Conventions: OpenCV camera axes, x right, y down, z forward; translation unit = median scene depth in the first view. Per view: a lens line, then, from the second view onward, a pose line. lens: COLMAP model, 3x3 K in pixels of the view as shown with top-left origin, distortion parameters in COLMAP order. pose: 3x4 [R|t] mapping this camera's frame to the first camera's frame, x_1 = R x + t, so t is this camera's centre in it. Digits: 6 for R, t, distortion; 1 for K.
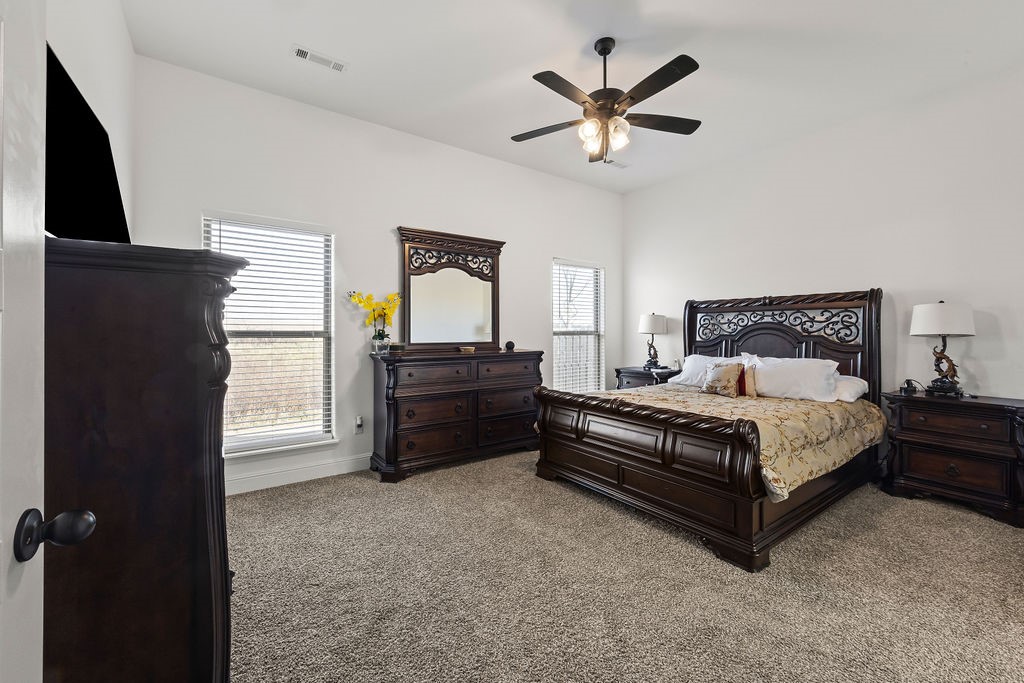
lens RADIAL K [[410.3, 0, 512.1], [0, 410.3, 335.7], [0, 0, 1]] dist [-0.005595, 0.001019]
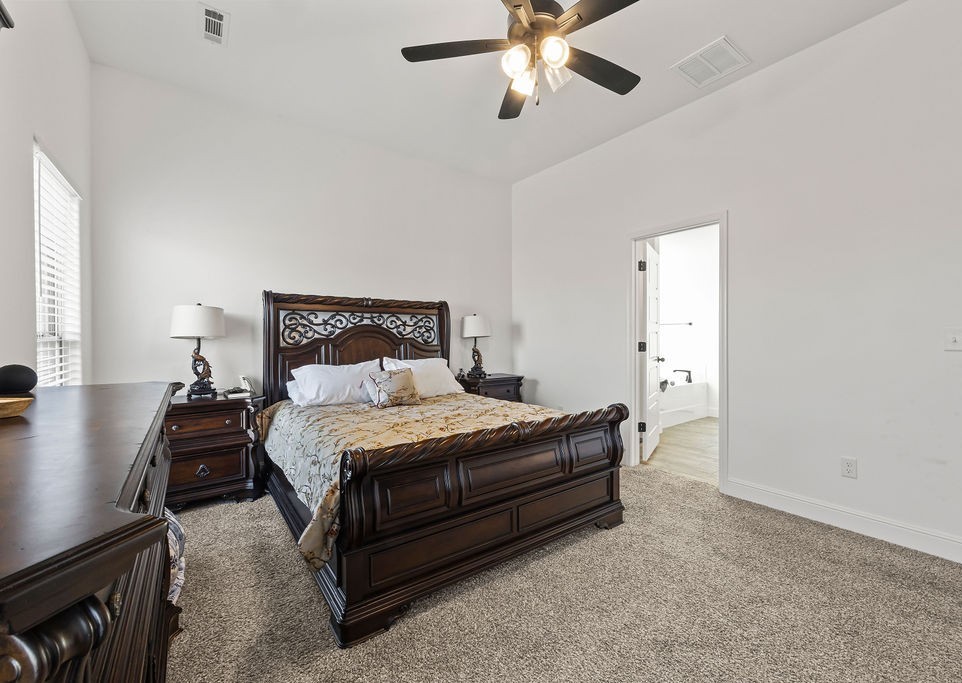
lens RADIAL K [[417.7, 0, 481.5], [0, 417.7, 337.8], [0, 0, 1]] dist [0.001929, 0.000034]
pose [[-0.036922, -0.000220, 0.999318, -0.384071], [0.015904, 0.999873, 0.000808, 0.001101], [-0.999192, 0.015923, -0.036914, 0.822579]]
